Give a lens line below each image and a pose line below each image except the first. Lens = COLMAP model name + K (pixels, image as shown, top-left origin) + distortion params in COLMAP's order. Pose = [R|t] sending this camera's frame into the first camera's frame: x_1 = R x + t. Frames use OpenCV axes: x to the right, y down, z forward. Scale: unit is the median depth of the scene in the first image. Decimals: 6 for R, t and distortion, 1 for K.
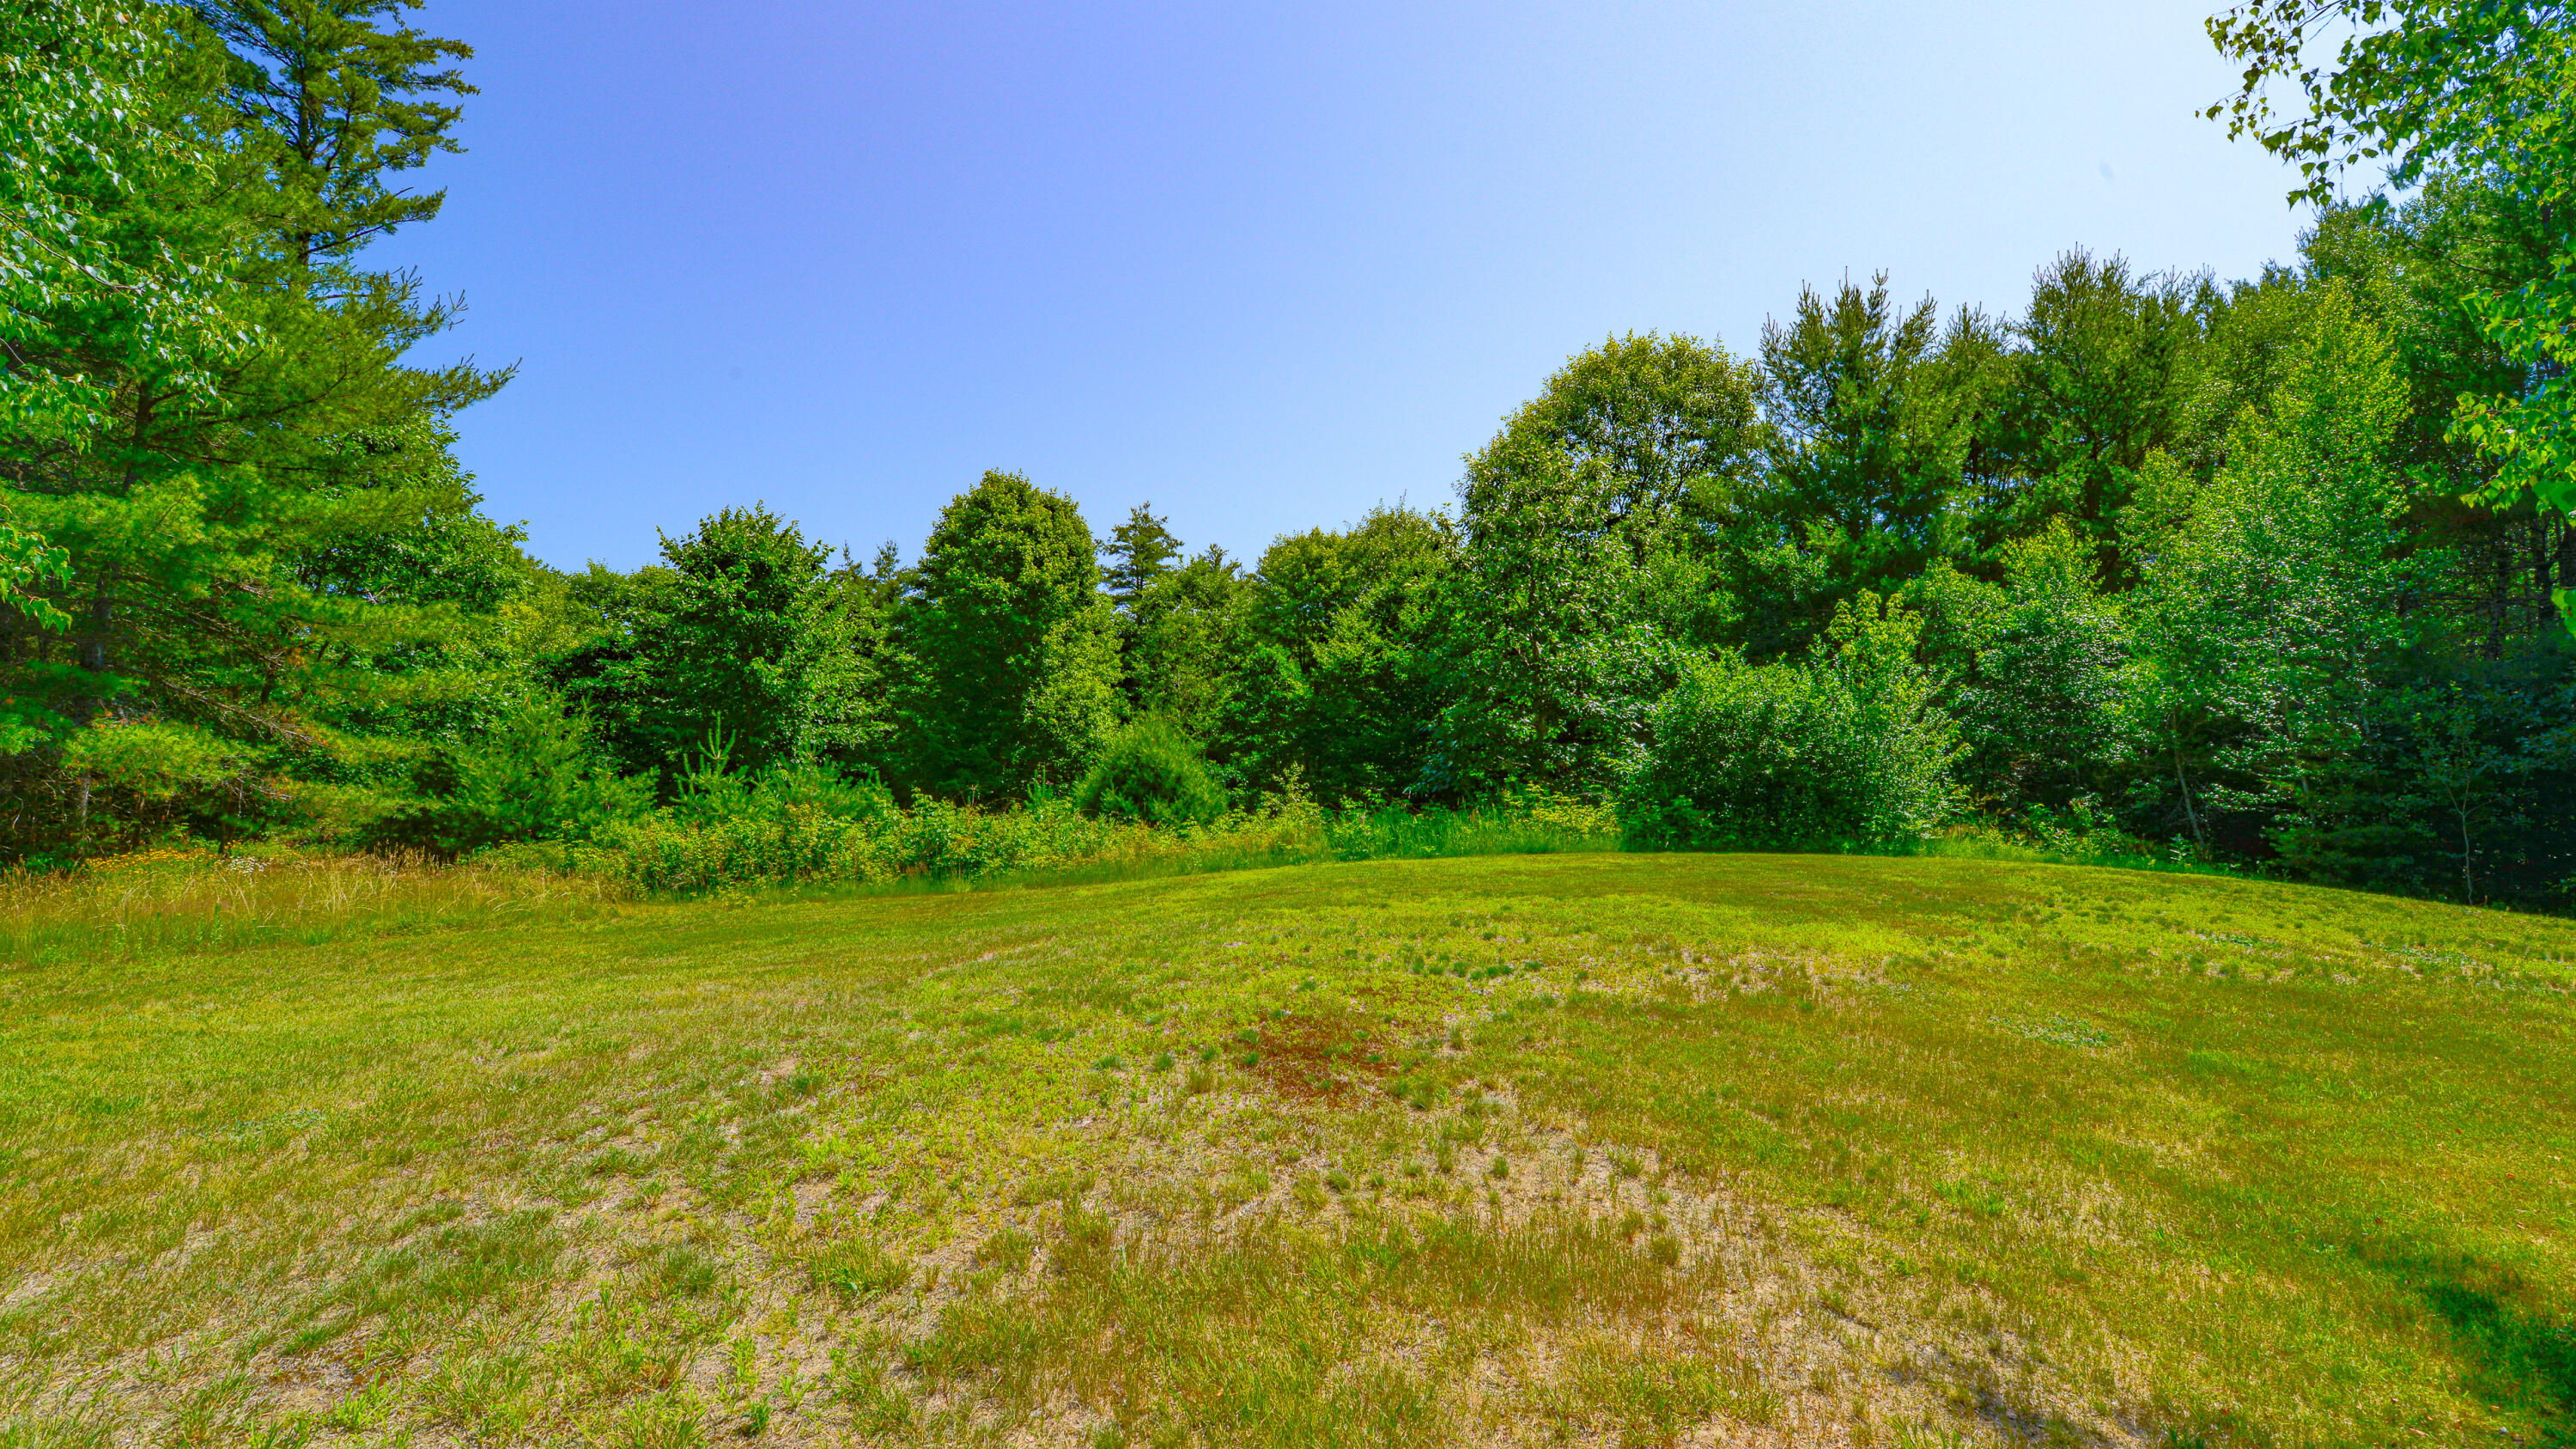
lens RADIAL K [[1113.6, 0, 1270.4], [0, 1113.6, 712.9], [0, 0, 1]] dist [-0.000680, -0.010818]
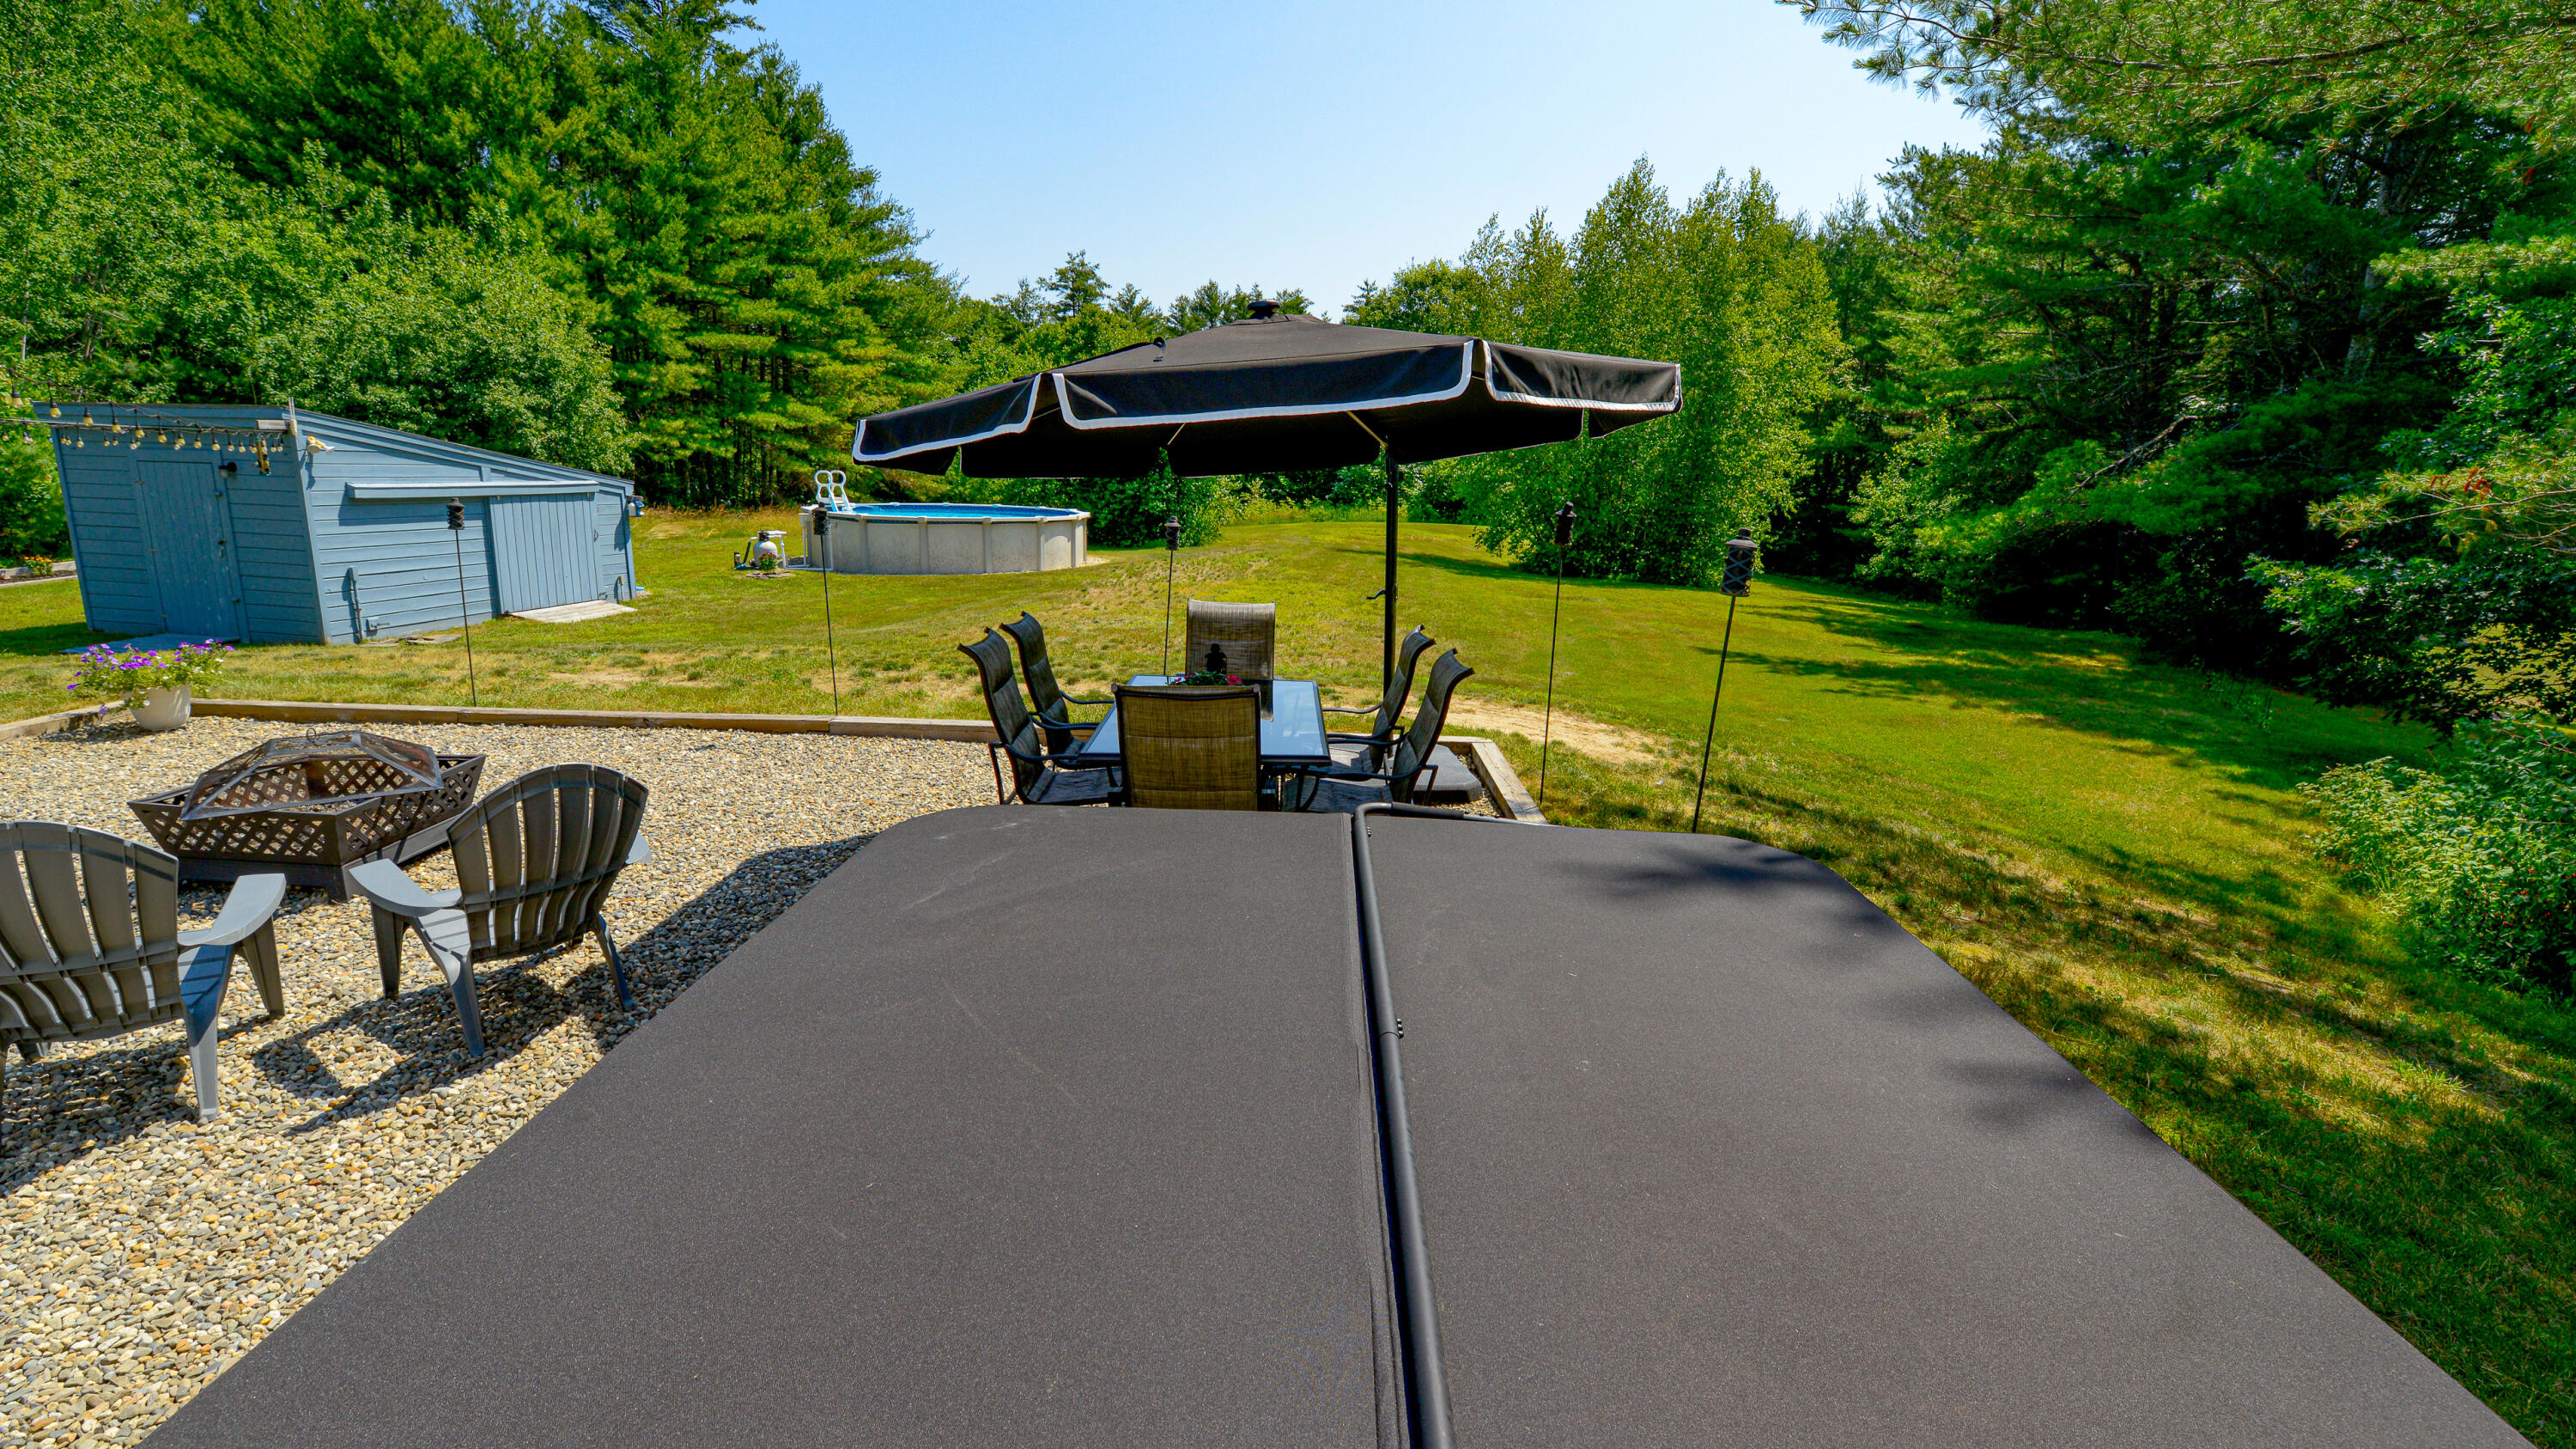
lens RADIAL K [[1108.1, 0, 1272.2], [0, 1108.1, 716.9], [0, 0, 1]] dist [-0.001040, -0.012906]
pose [[0.985840, 0.006775, 0.167551, -0.253860], [-0.052679, 0.961112, 0.271089, -0.076420], [-0.159198, -0.276076, 0.947860, -0.904504]]
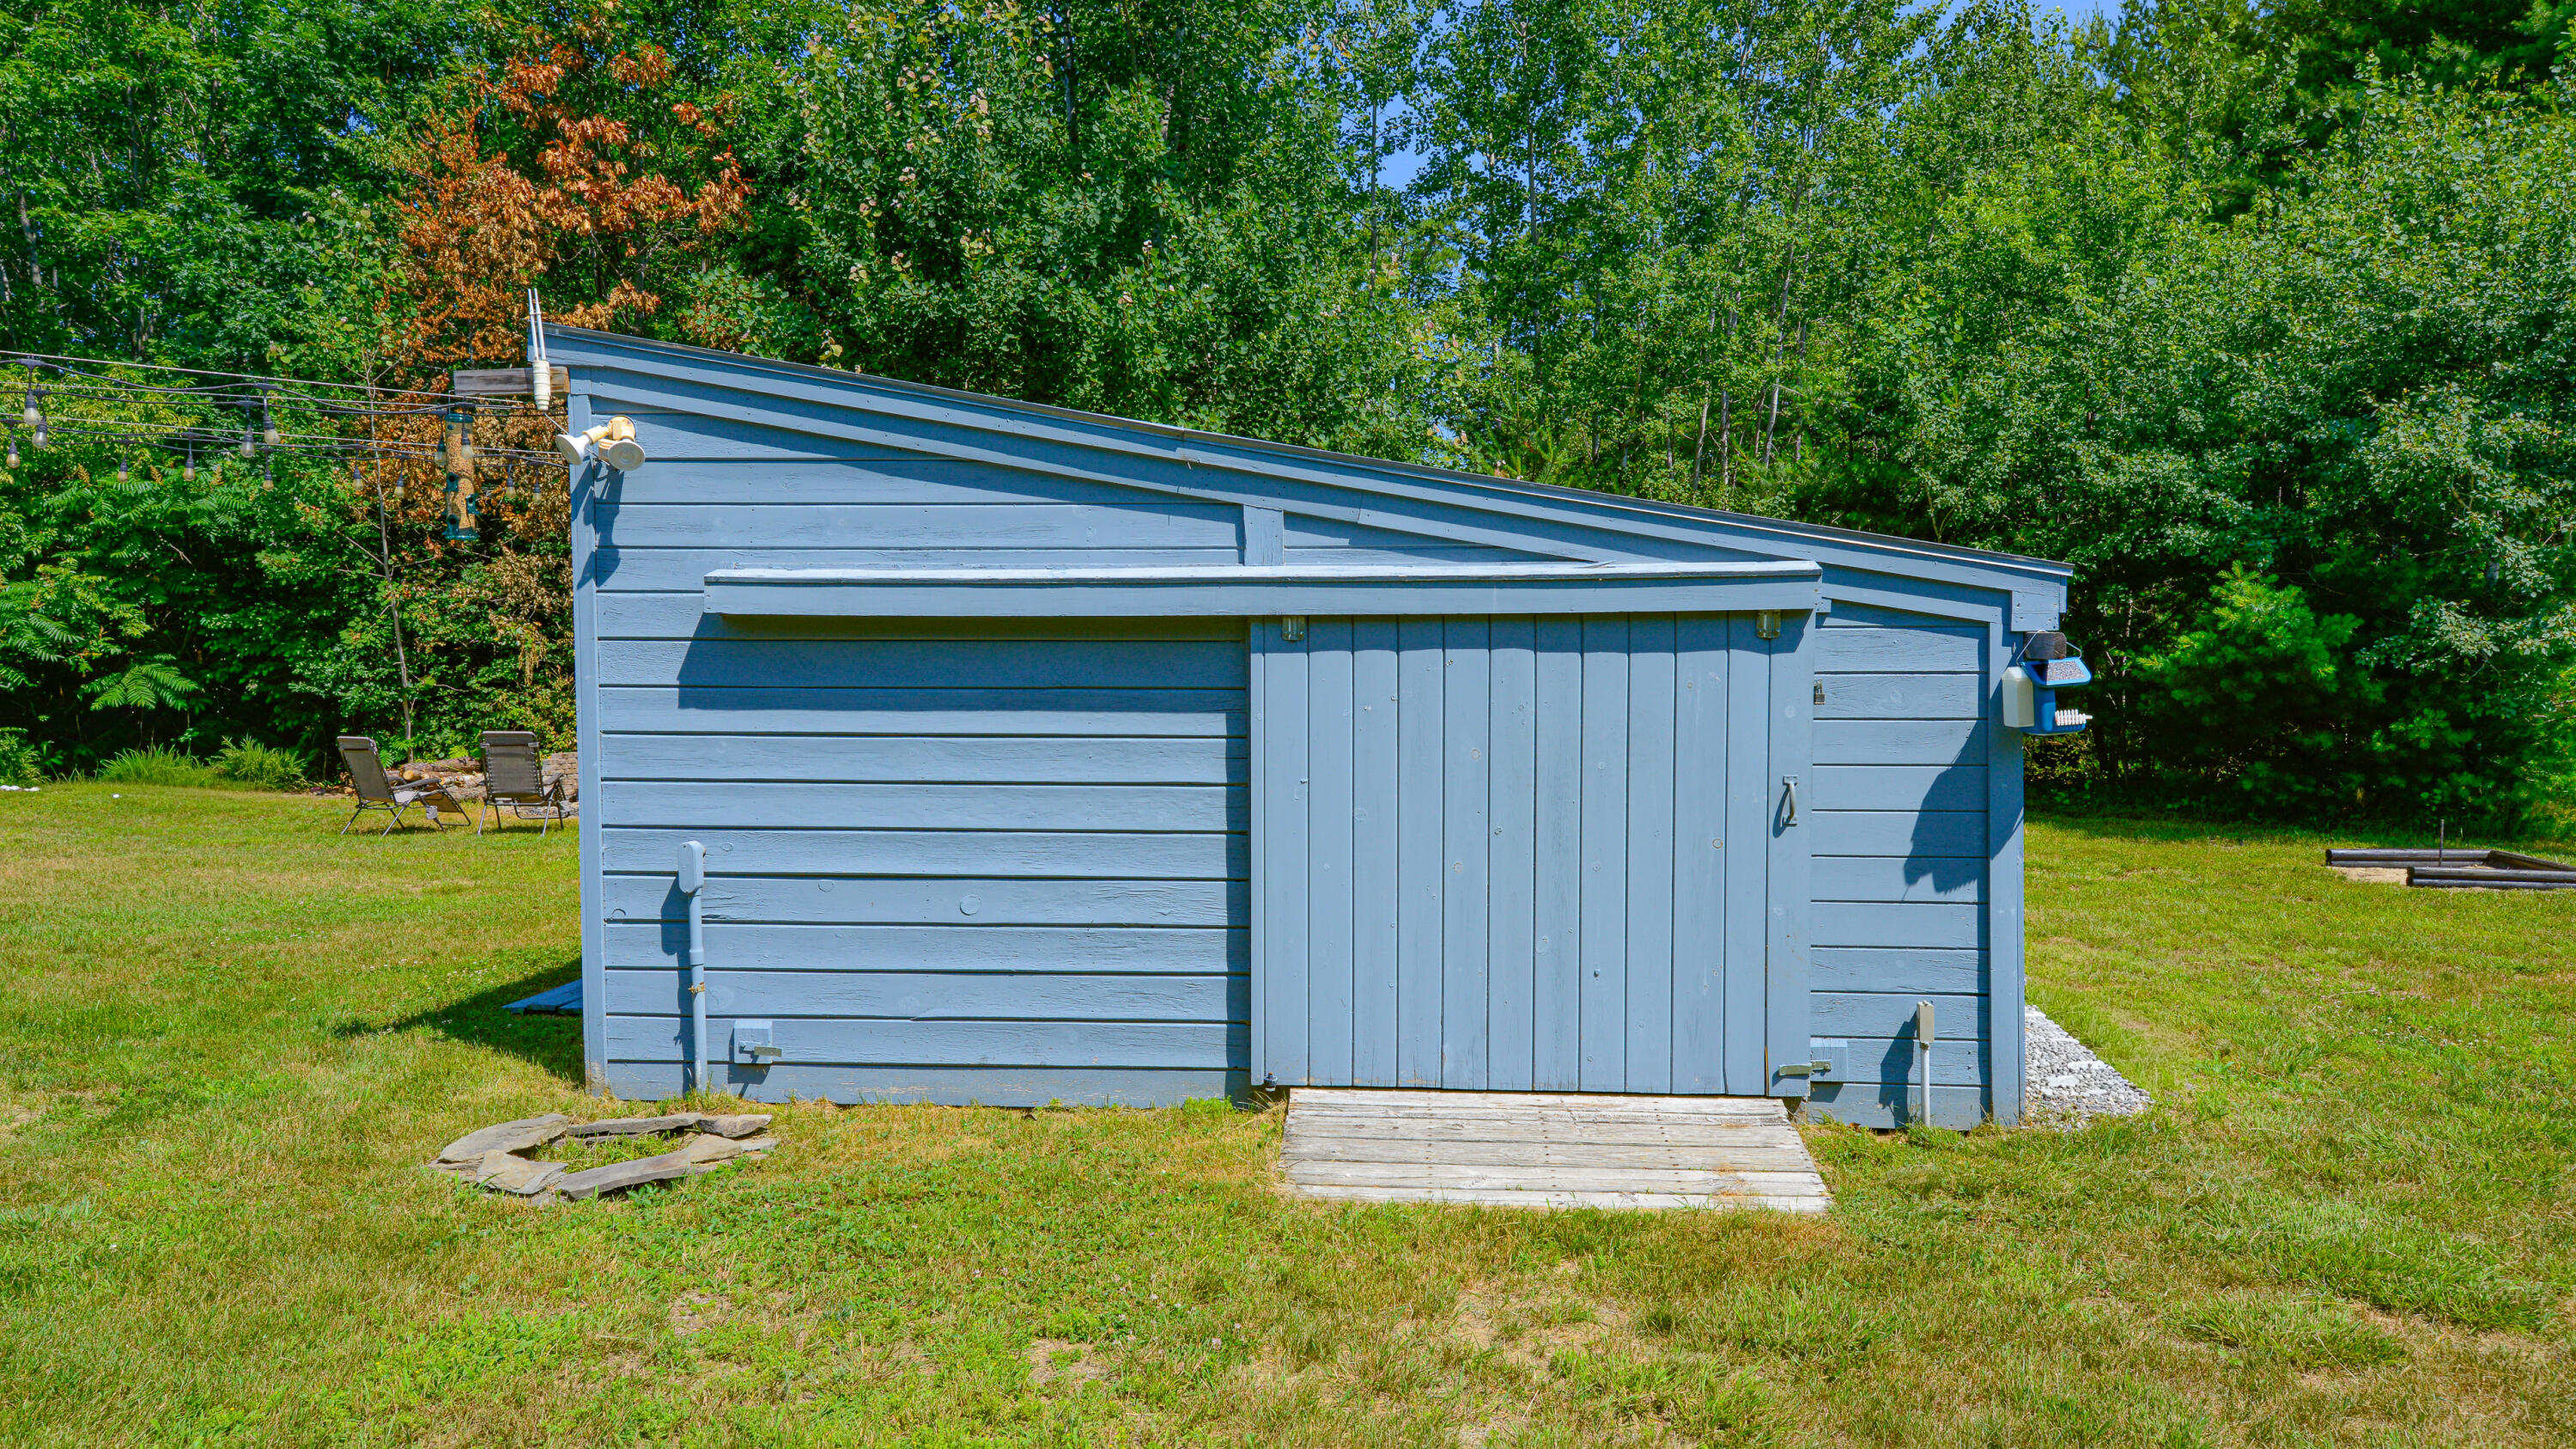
lens RADIAL K [[1531.5, 0, 1299.5], [0, 1531.5, 706.9], [0, 0, 1]] dist [0.016874, -0.000030]
pose [[0.260571, 0.040348, -0.964611, -0.333795], [0.050472, 0.997191, 0.055345, -0.027829], [0.964134, -0.063107, 0.257803, -0.474869]]
